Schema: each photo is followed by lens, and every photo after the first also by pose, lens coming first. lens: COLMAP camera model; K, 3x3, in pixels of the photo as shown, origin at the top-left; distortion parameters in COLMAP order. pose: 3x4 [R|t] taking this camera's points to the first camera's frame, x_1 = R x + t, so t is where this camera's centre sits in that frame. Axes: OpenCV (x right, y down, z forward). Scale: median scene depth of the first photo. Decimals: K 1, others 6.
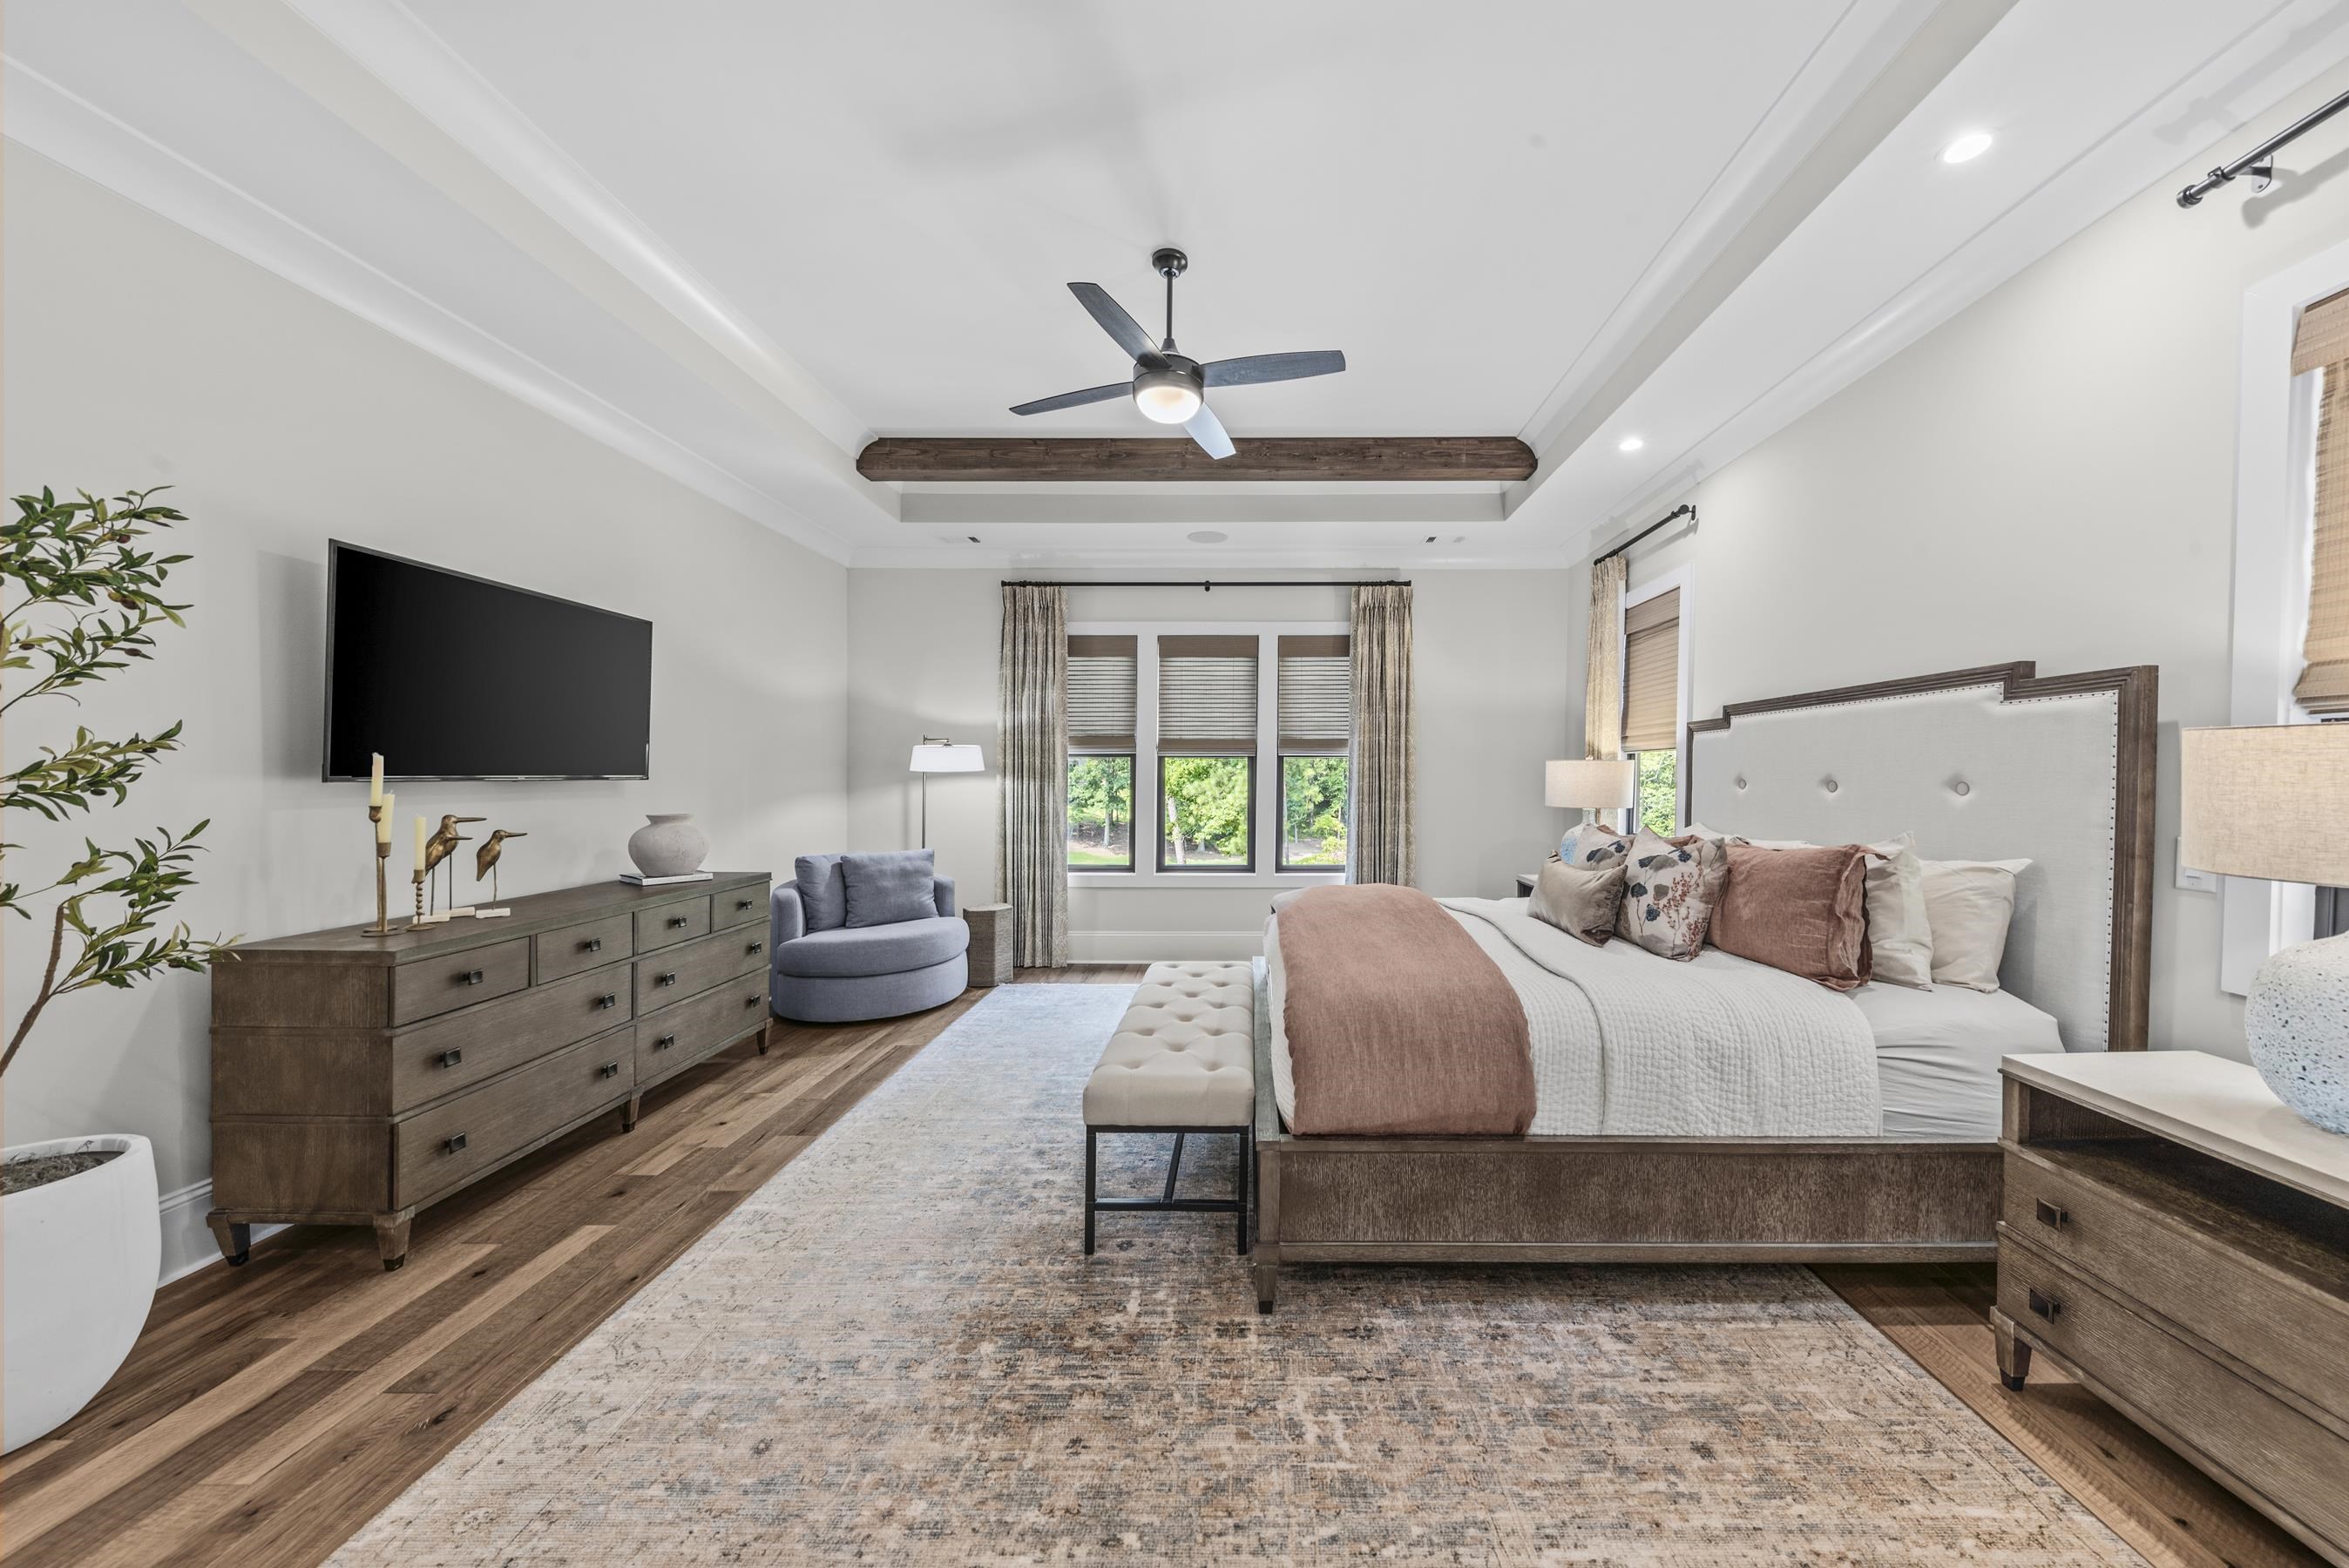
lens RADIAL K [[783.4, 0, 1174.5], [0, 783.4, 784.0], [0, 0, 1]] dist [0.011980, -0.004000]
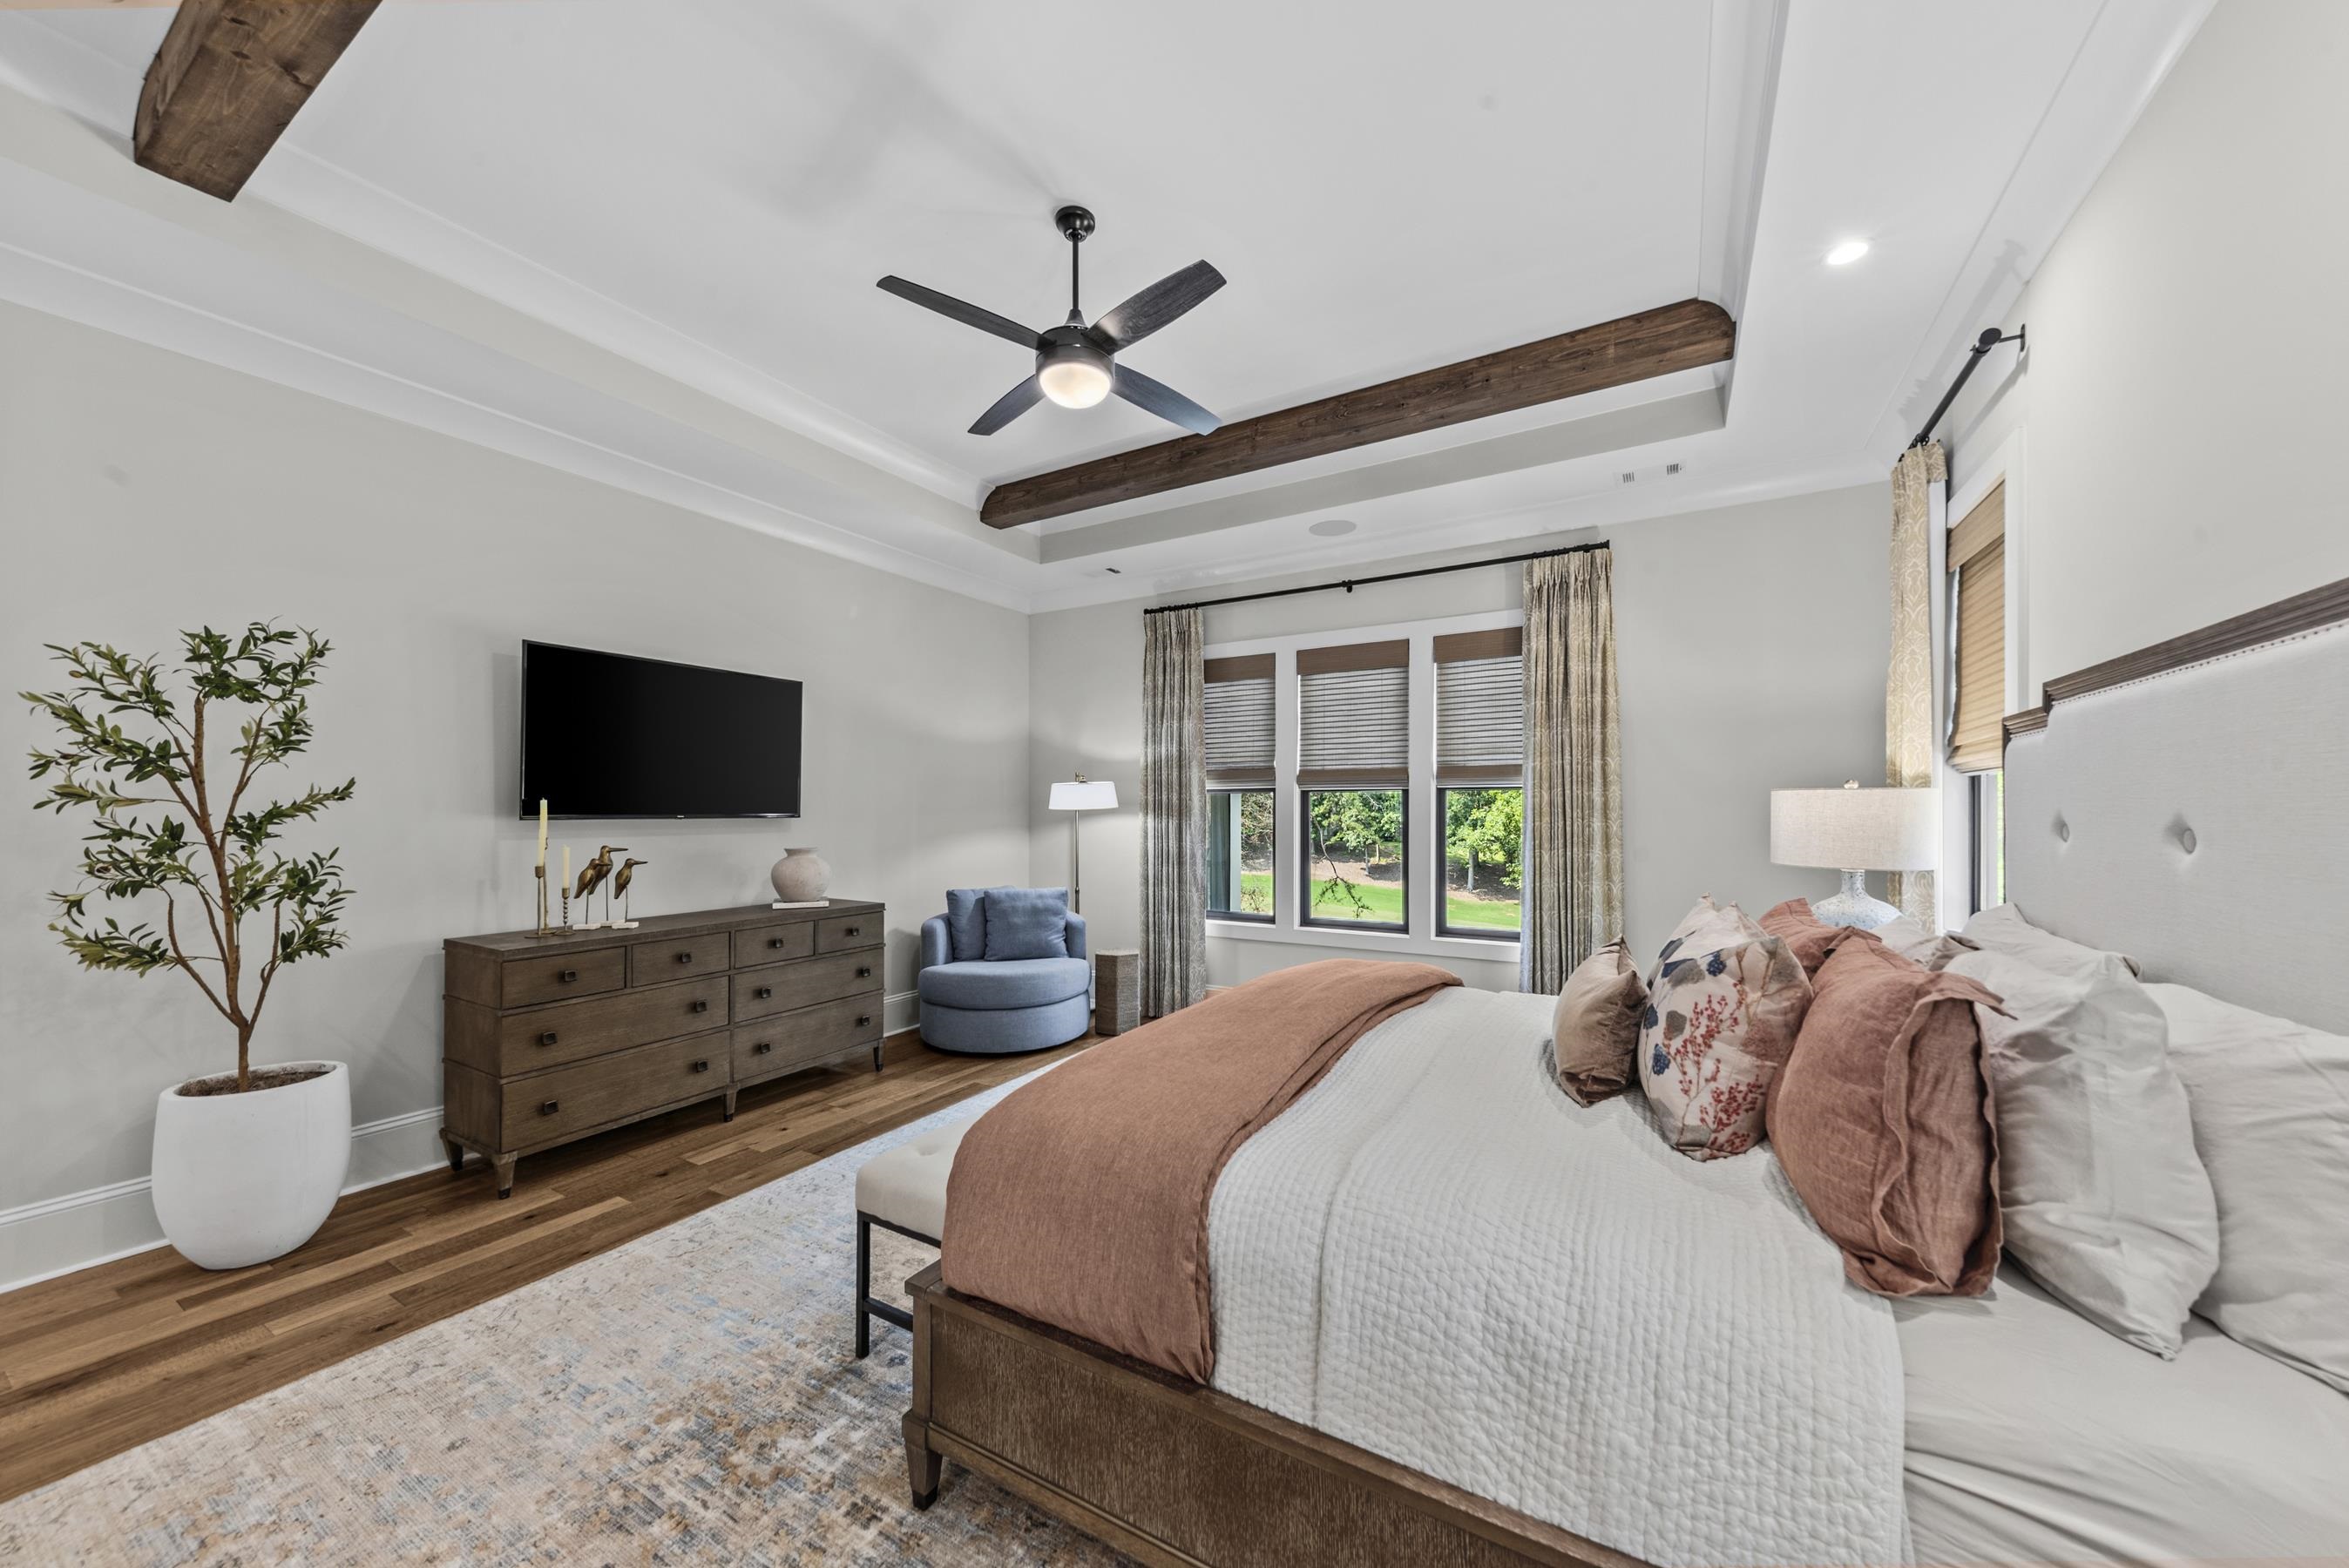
lens RADIAL K [[810.3, 0, 1173.3], [0, 810.3, 802.6], [0, 0, 1]] dist [0.011361, -0.004453]
pose [[0.880049, -0.006721, -0.474835, 0.434905], [-0.002956, 0.999803, -0.019631, -0.006800], [0.474873, 0.018680, 0.879856, 0.236502]]
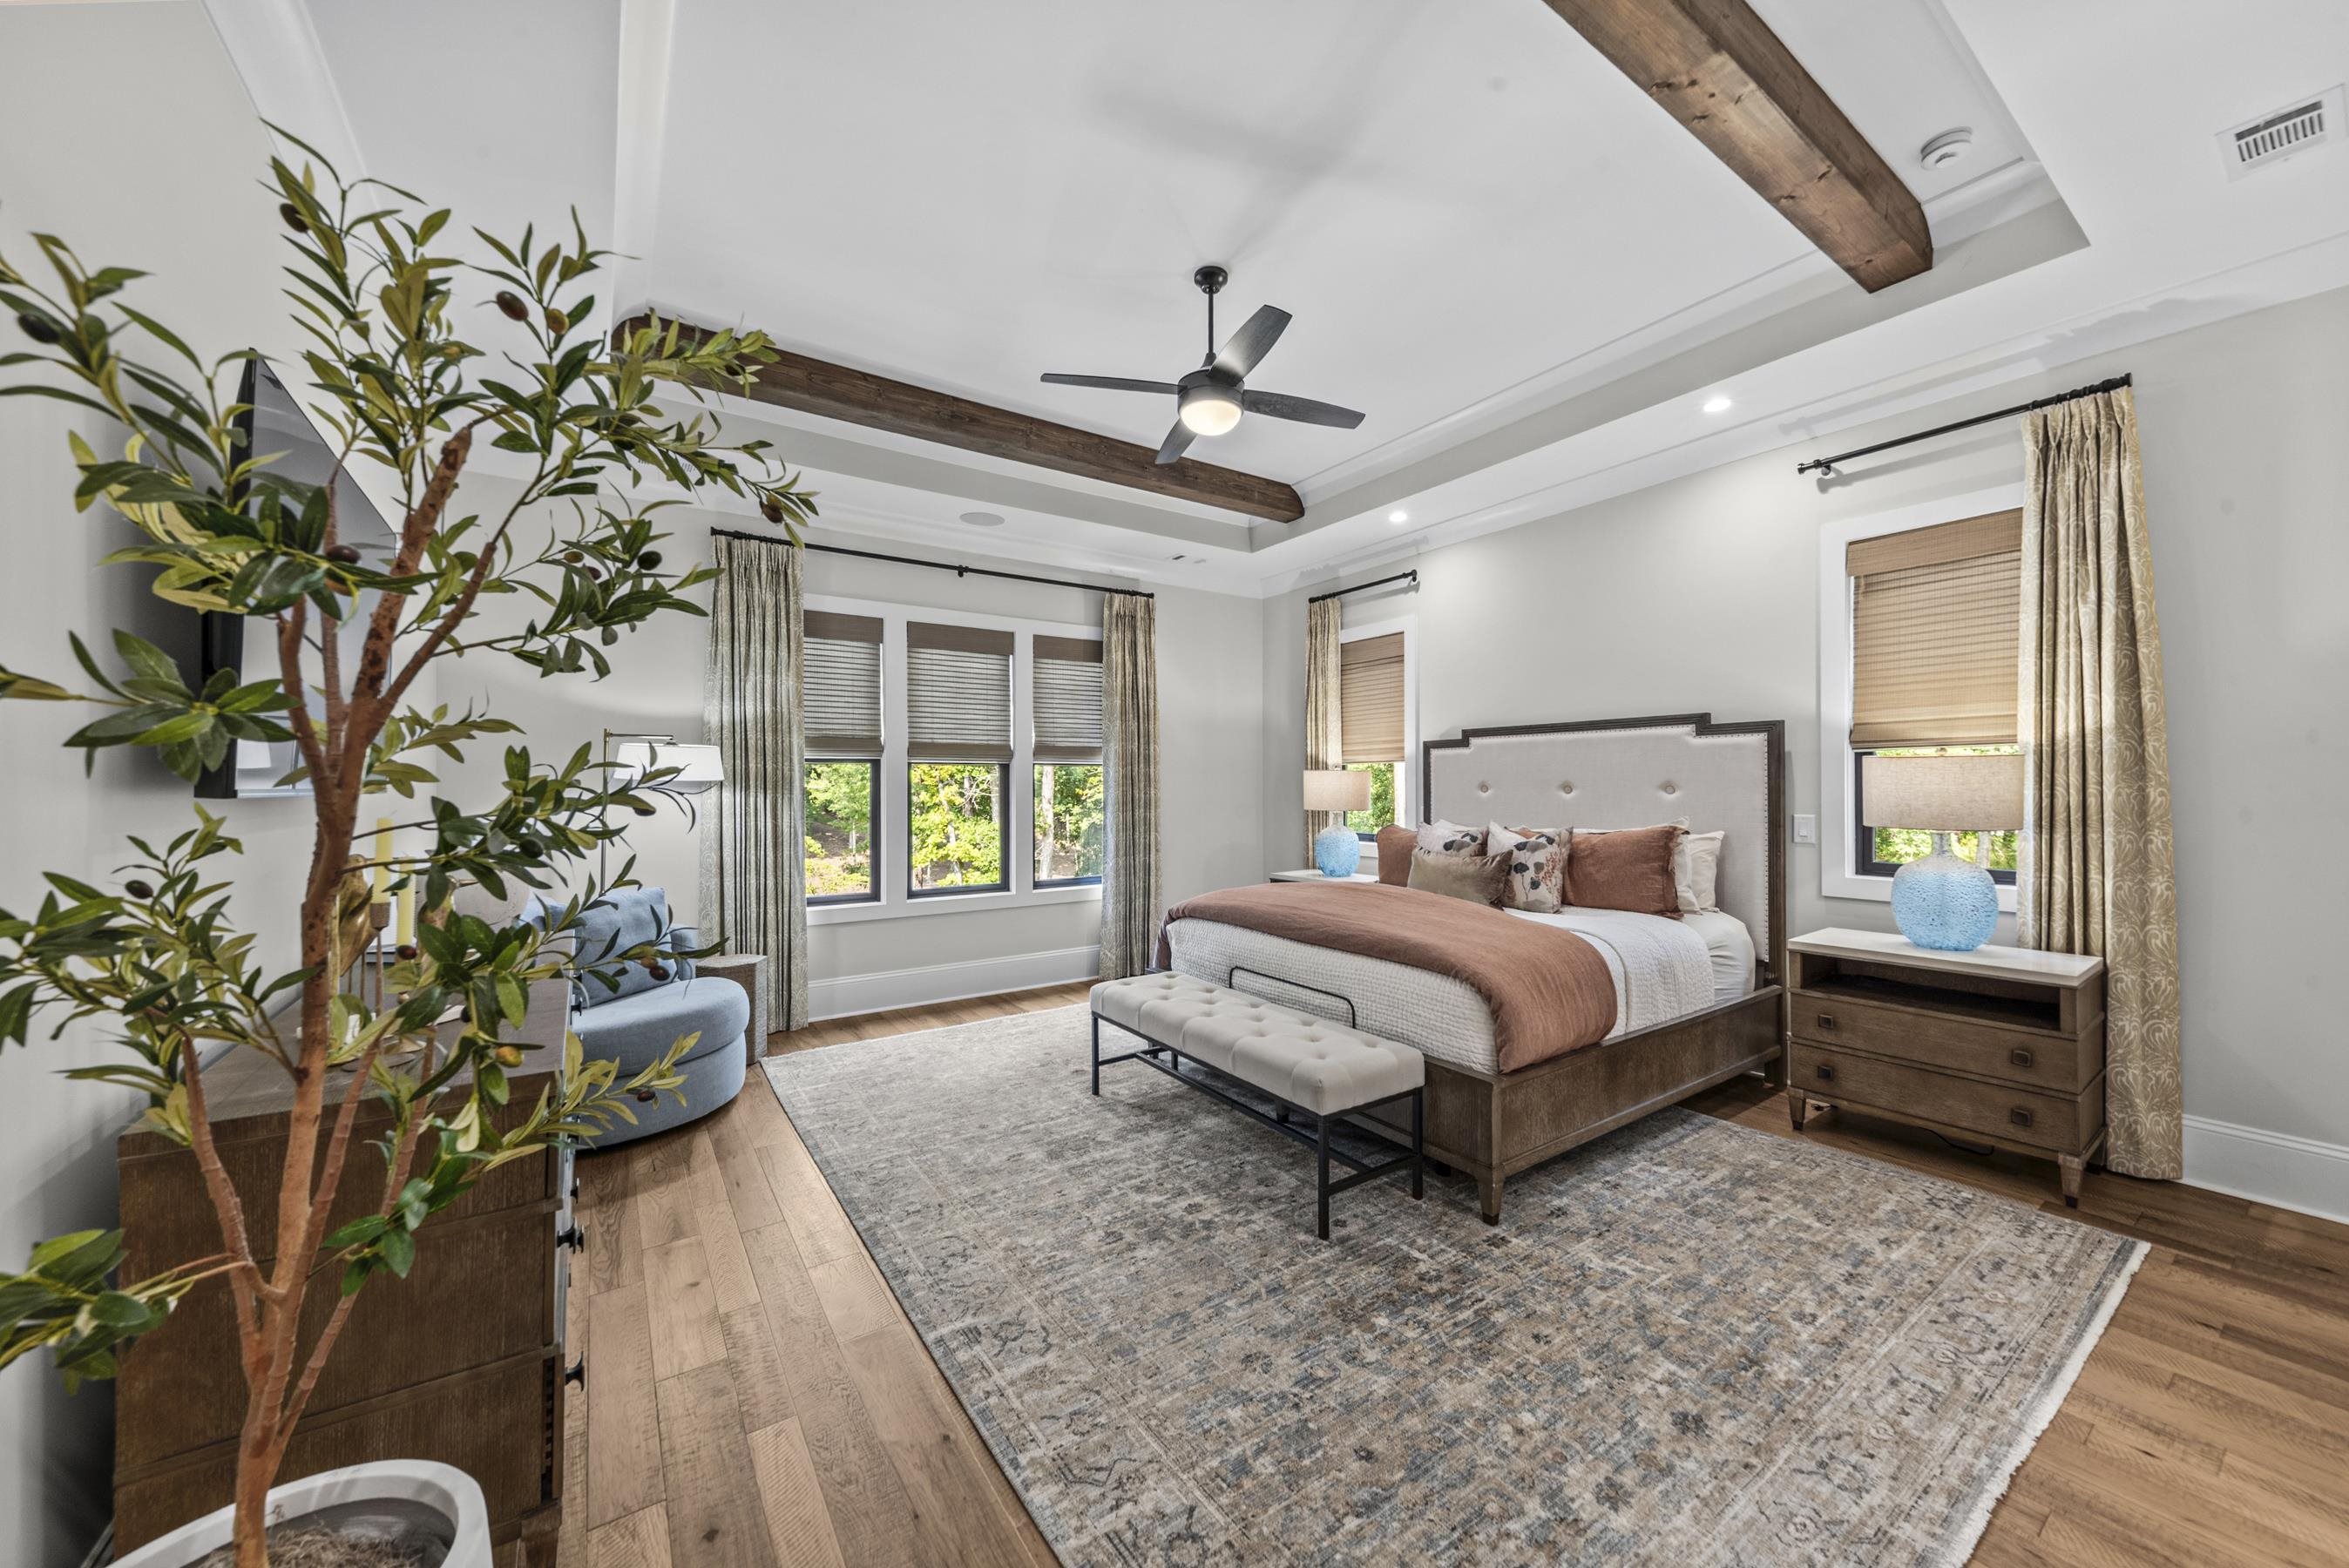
lens RADIAL K [[951.1, 0, 1038.8], [0, 951.1, 781.9], [0, 0, 1]] dist [0.013711, -0.000058]
pose [[0.811060, -0.002256, 0.584959, -0.789319], [0.010786, 0.999880, -0.011098, -0.001748], [-0.584864, 0.015310, 0.810987, 0.121502]]
